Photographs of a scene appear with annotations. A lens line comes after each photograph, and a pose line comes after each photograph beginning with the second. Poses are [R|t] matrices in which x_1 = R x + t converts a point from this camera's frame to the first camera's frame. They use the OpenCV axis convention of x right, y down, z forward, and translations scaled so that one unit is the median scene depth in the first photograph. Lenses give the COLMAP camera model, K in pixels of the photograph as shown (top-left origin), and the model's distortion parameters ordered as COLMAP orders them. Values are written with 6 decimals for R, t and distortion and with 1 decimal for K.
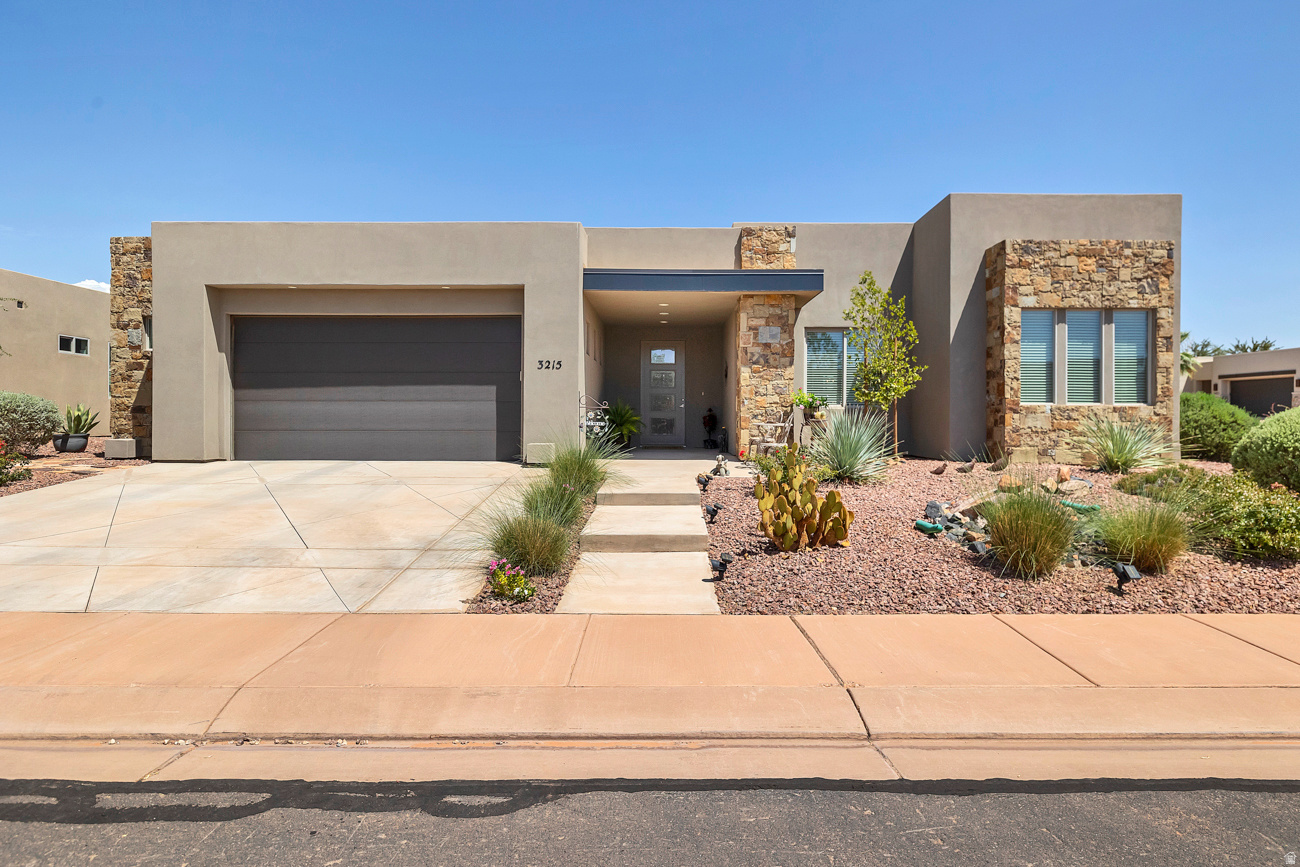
lens RADIAL K [[665.0, 0, 651.3], [0, 665.0, 427.5], [0, 0, 1]] dist [-0.003728, -0.000376]
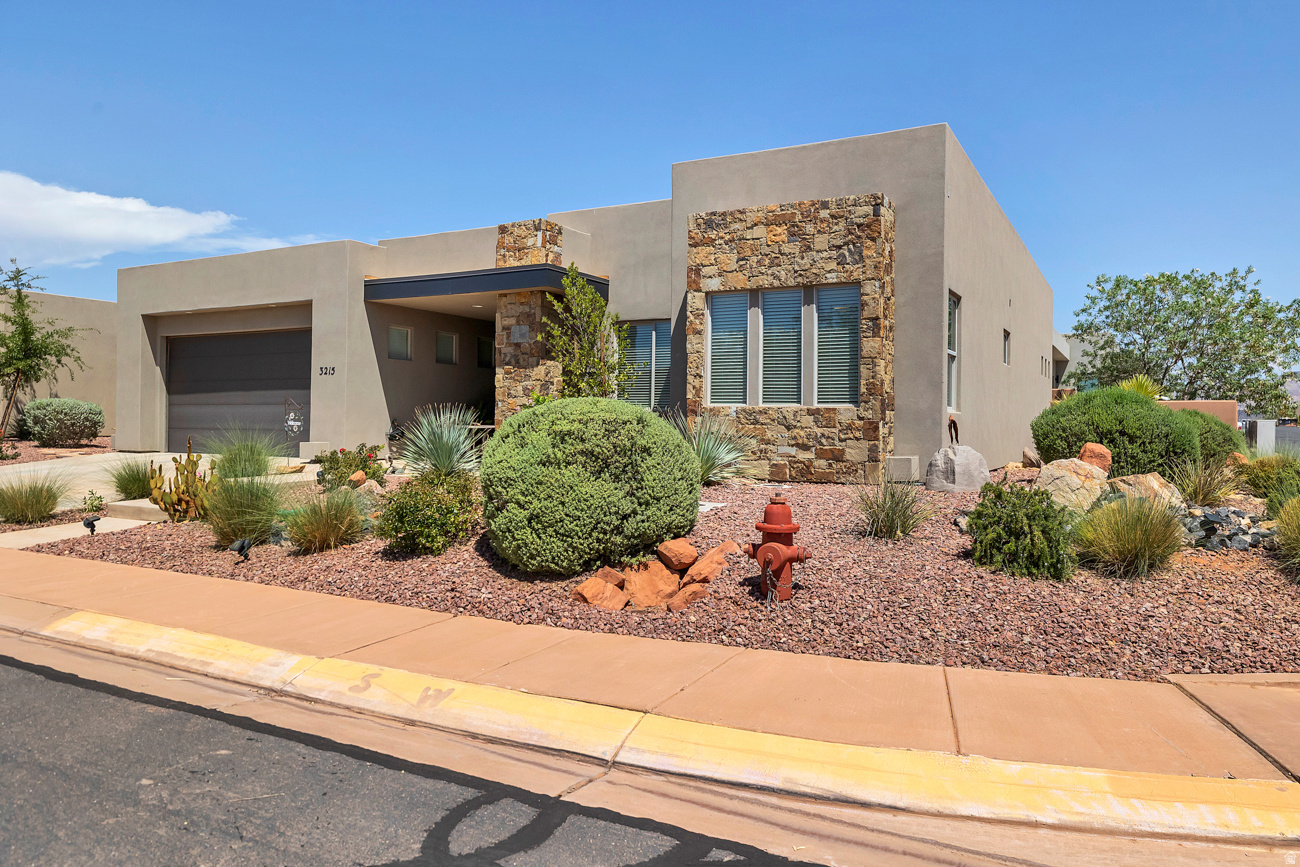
lens RADIAL K [[872.8, 0, 649.7], [0, 872.8, 432.1], [0, 0, 1]] dist [-0.005015, -0.001719]
pose [[0.878592, 0.012014, -0.477422, 1.031751], [-0.017562, 0.999820, -0.007159, 0.008400], [0.477250, 0.014675, 0.878645, -0.015015]]
